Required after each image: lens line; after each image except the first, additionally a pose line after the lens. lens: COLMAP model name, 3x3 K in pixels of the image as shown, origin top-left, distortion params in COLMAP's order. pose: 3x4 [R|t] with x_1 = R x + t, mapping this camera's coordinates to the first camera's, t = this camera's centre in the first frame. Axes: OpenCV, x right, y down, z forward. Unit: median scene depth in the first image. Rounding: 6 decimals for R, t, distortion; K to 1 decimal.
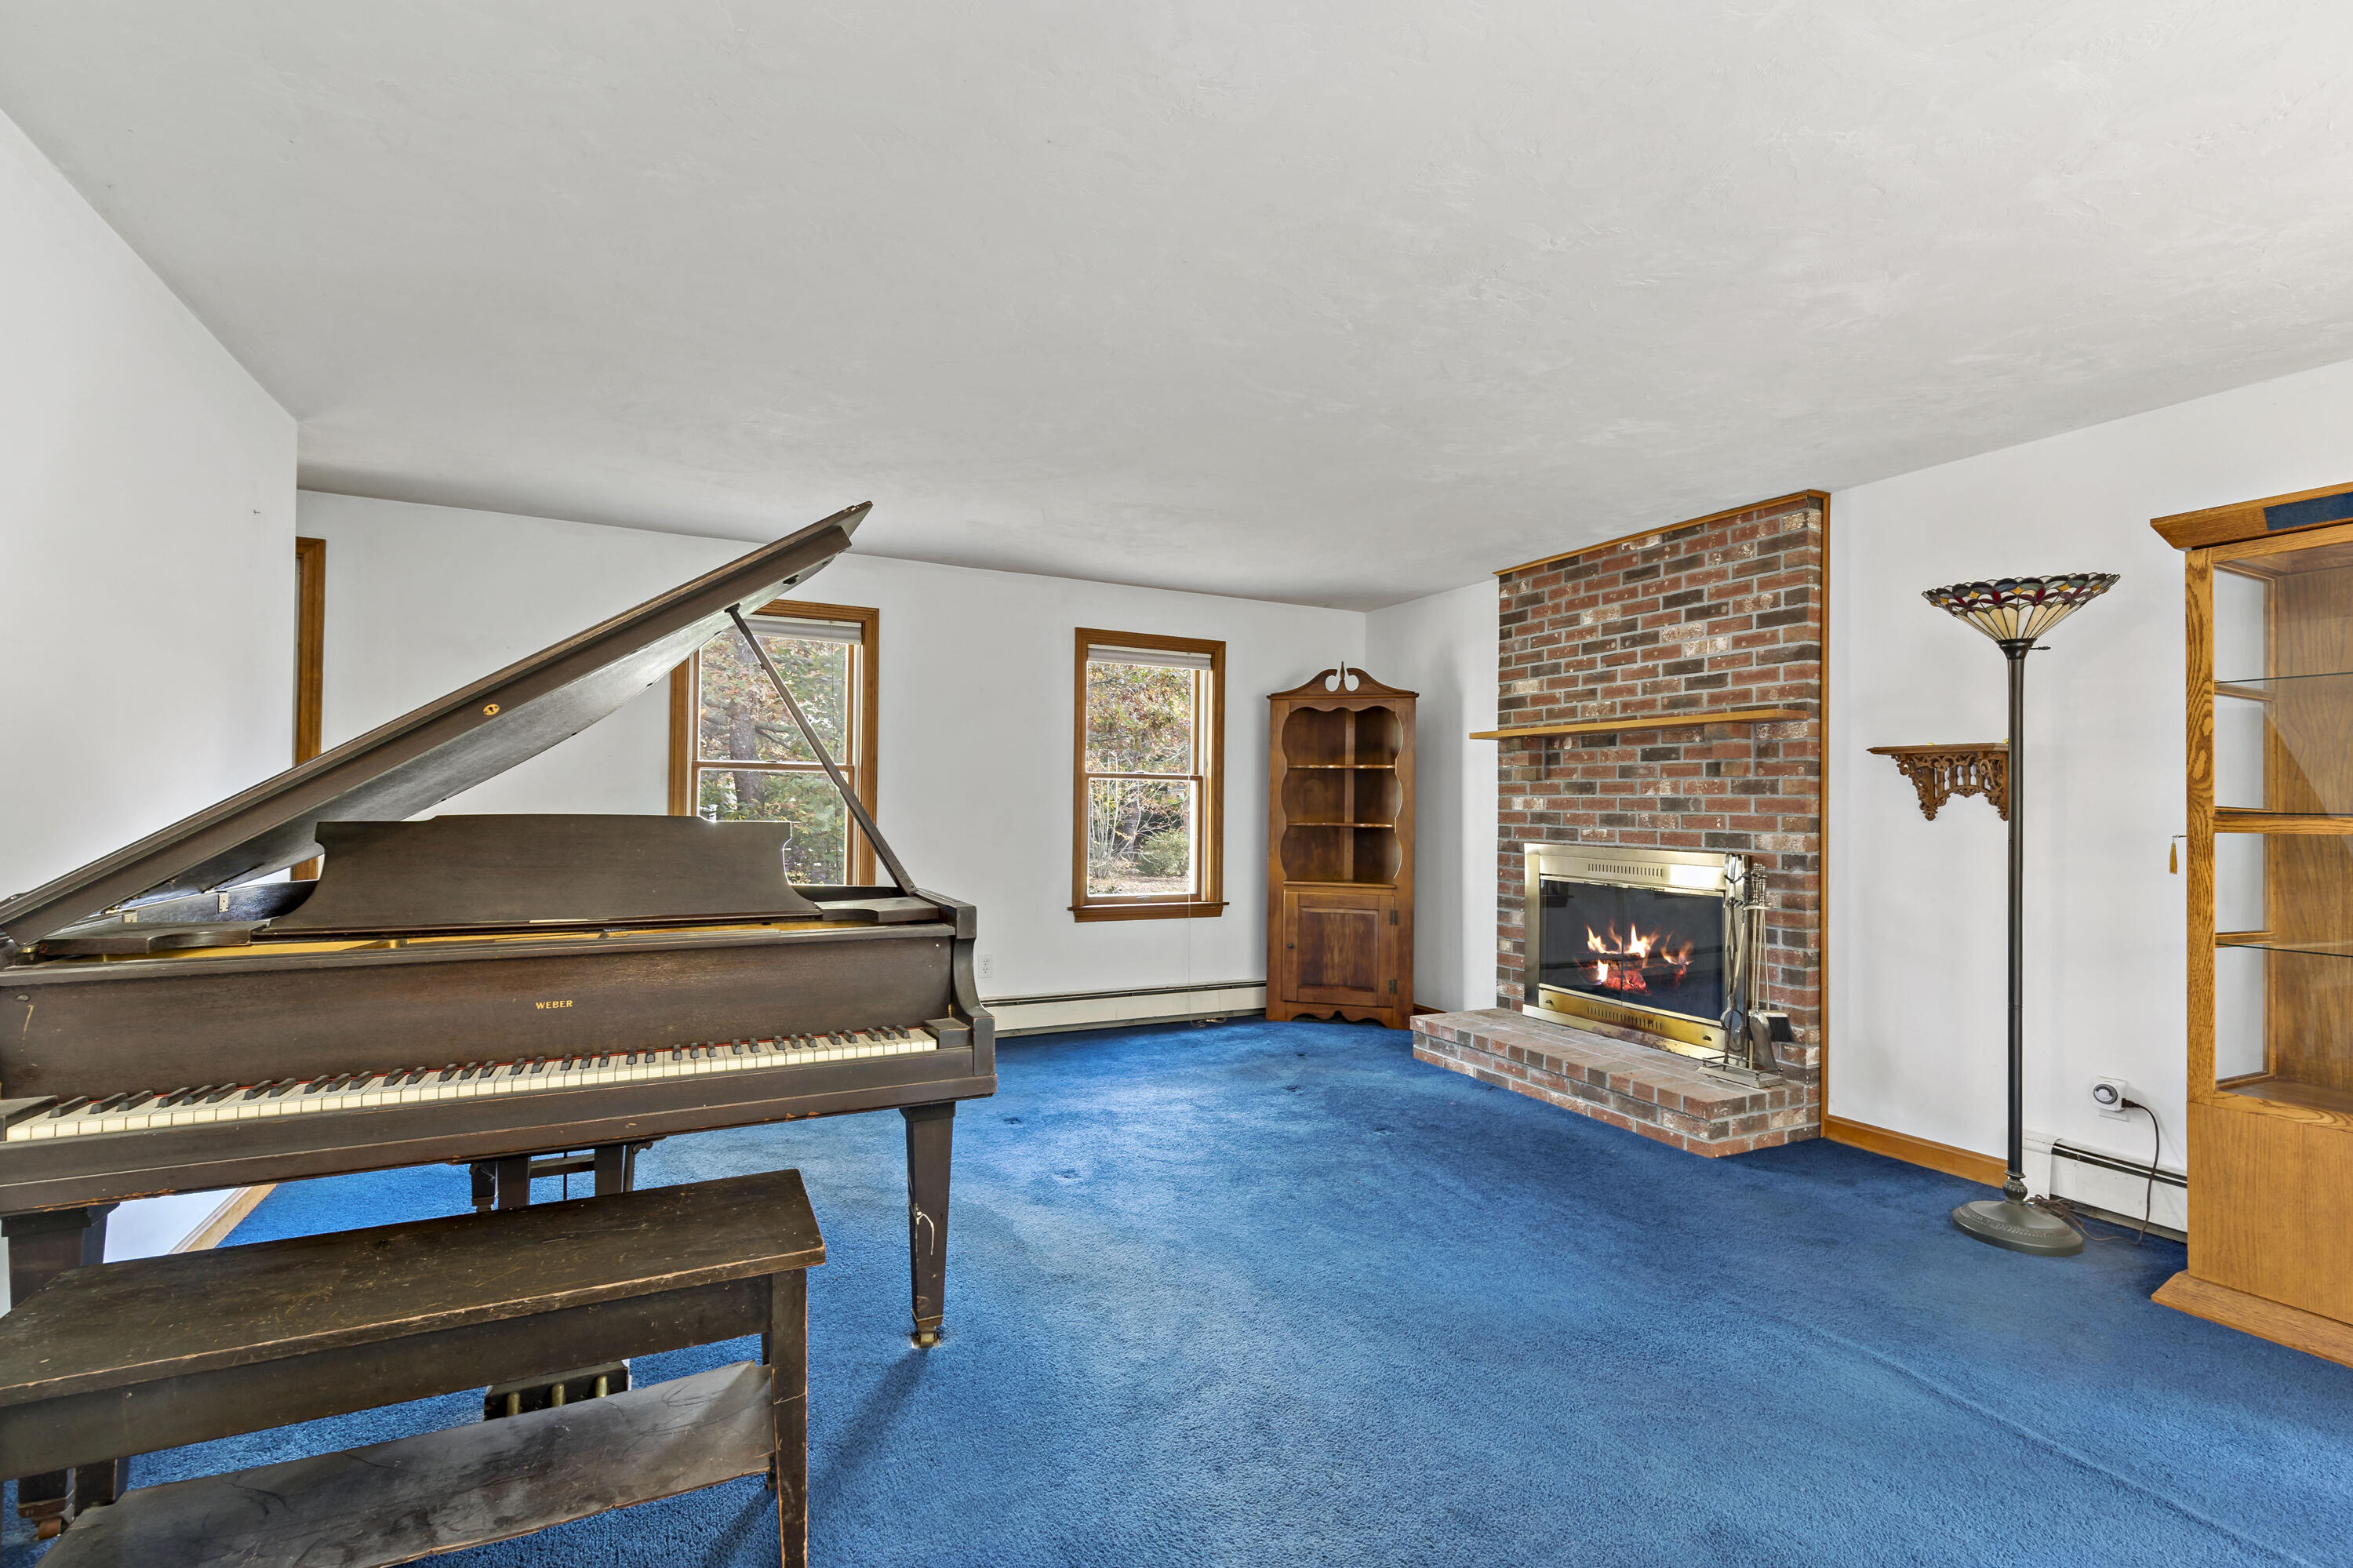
lens RADIAL K [[1080.7, 0, 1176.8], [0, 1080.7, 824.1], [0, 0, 1]] dist [0.008655, -0.000369]
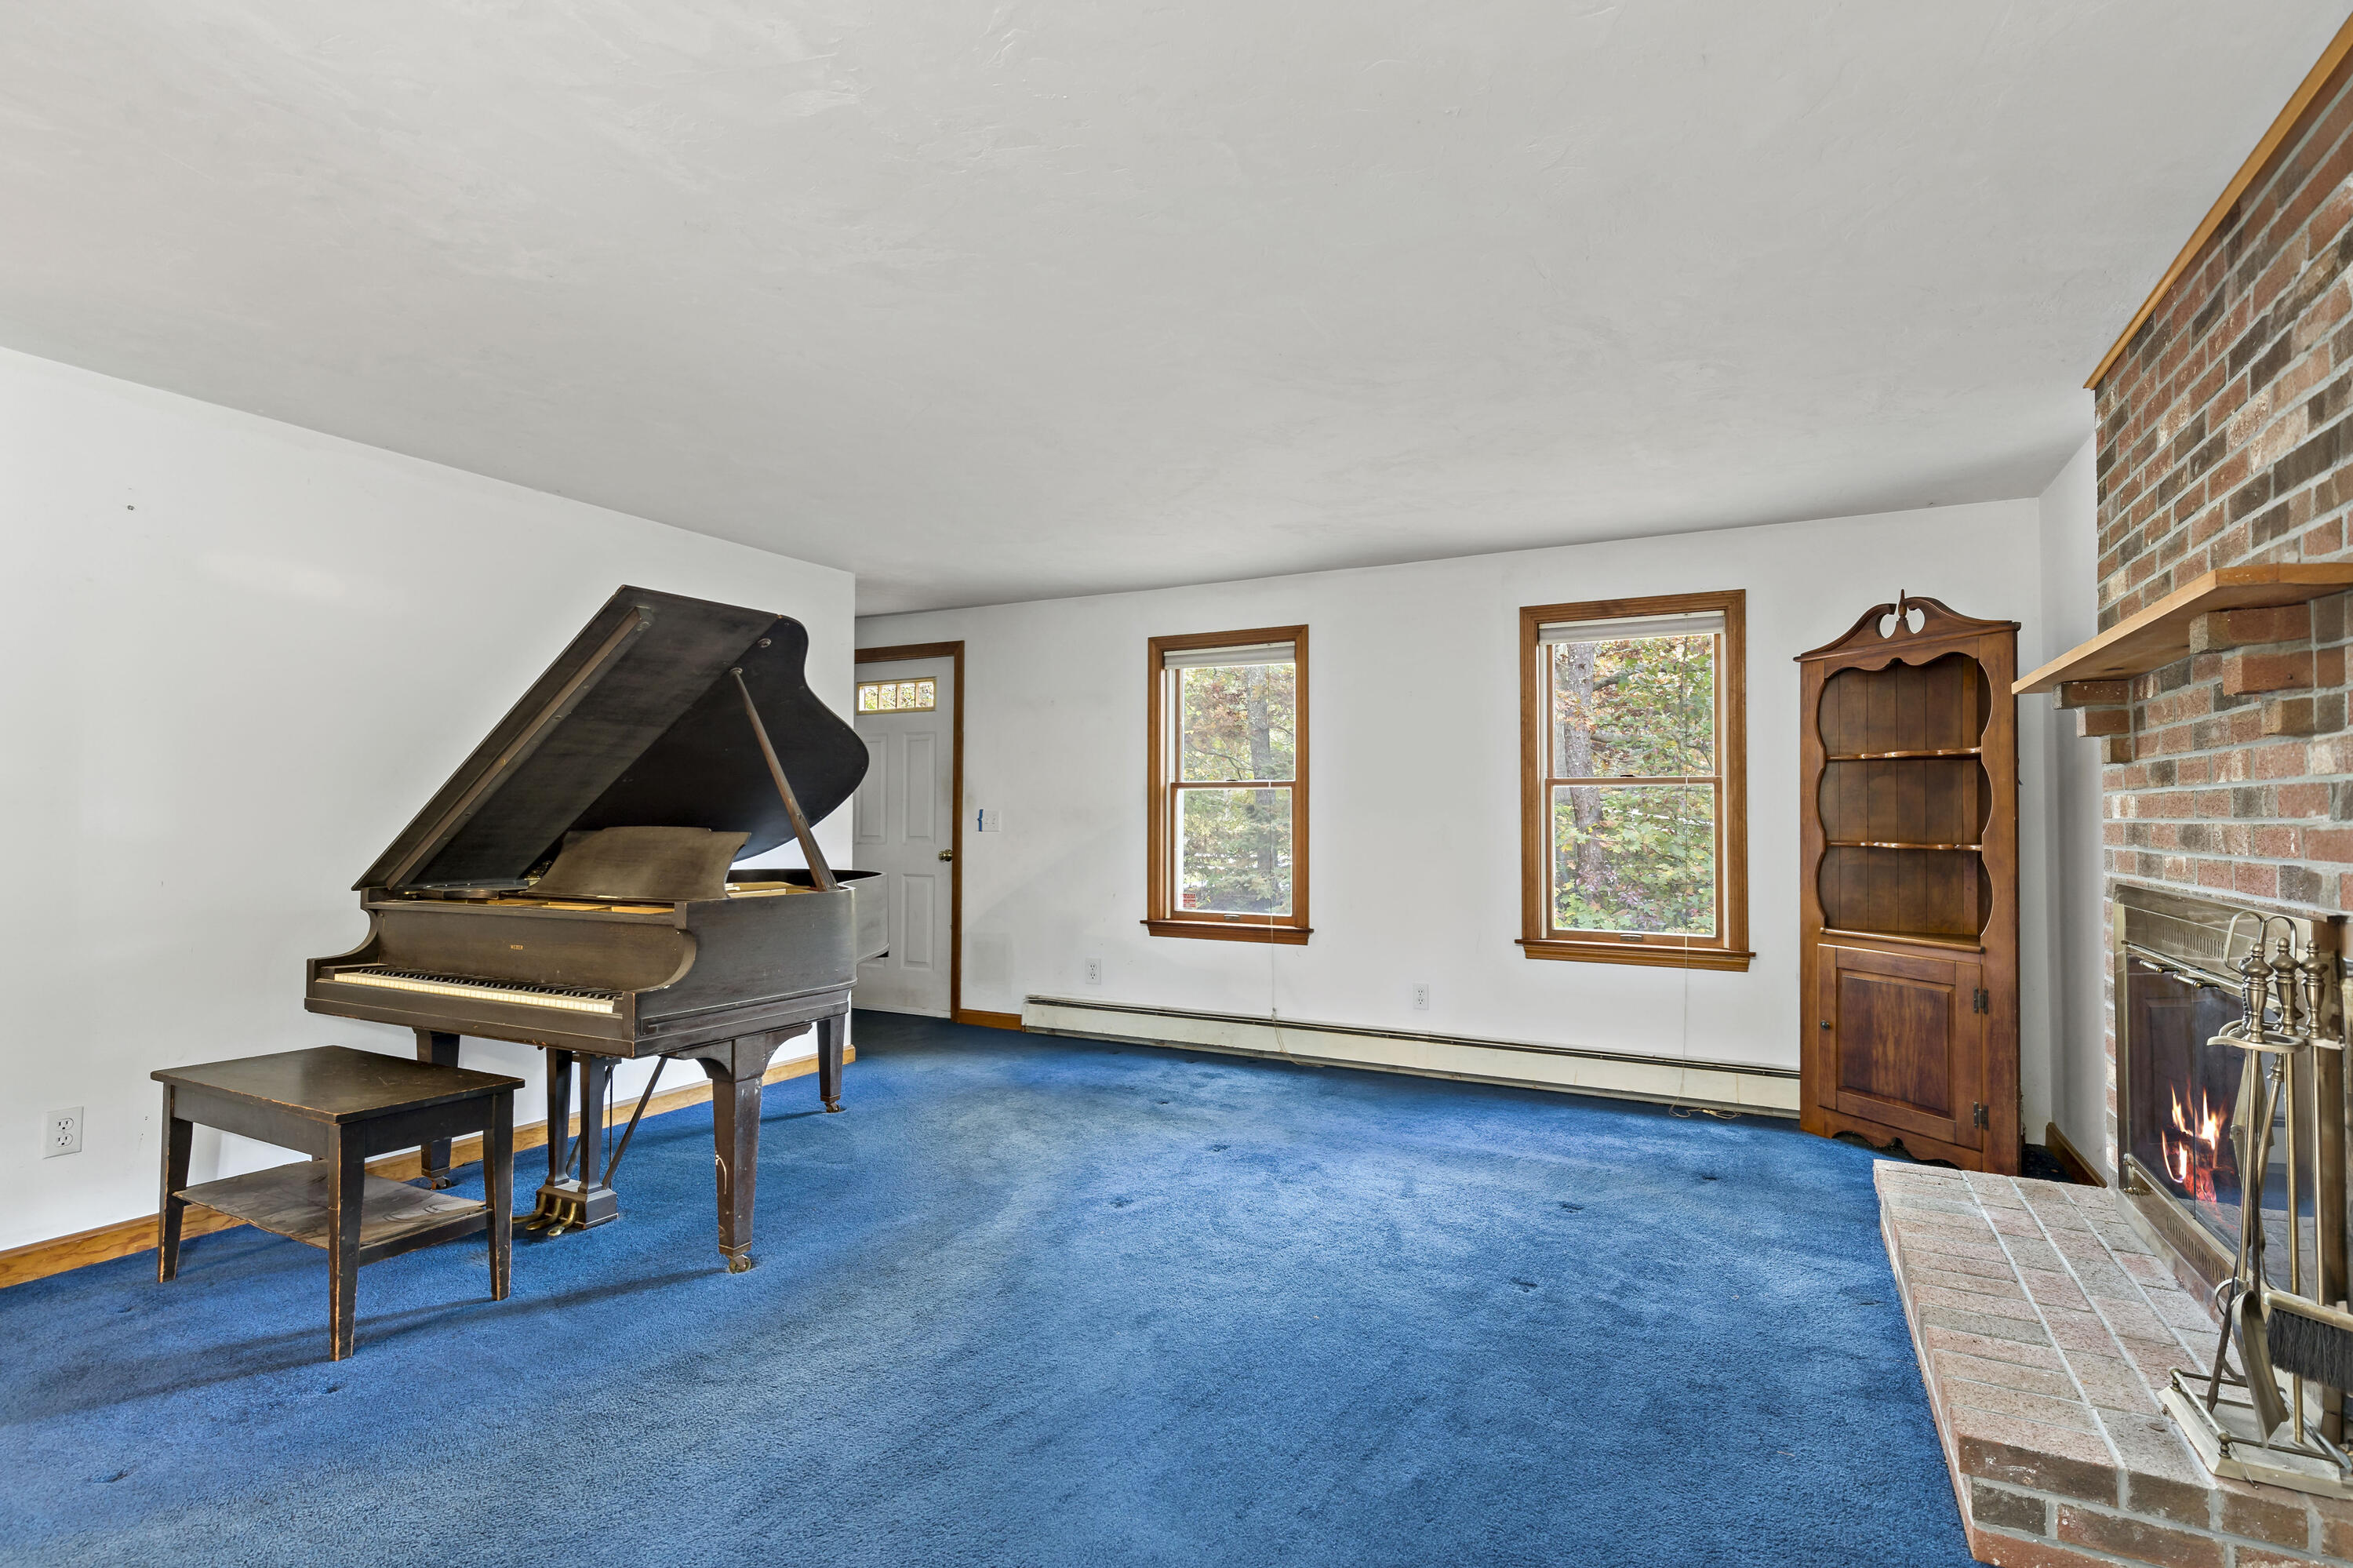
lens RADIAL K [[1080.7, 0, 1176.8], [0, 1080.7, 824.1], [0, 0, 1]] dist [0.008655, -0.000369]
pose [[0.584515, -0.003815, -0.811374, 0.425633], [-0.007798, 0.999916, -0.010319, -0.002179], [0.811346, 0.012359, 0.584436, 0.282843]]
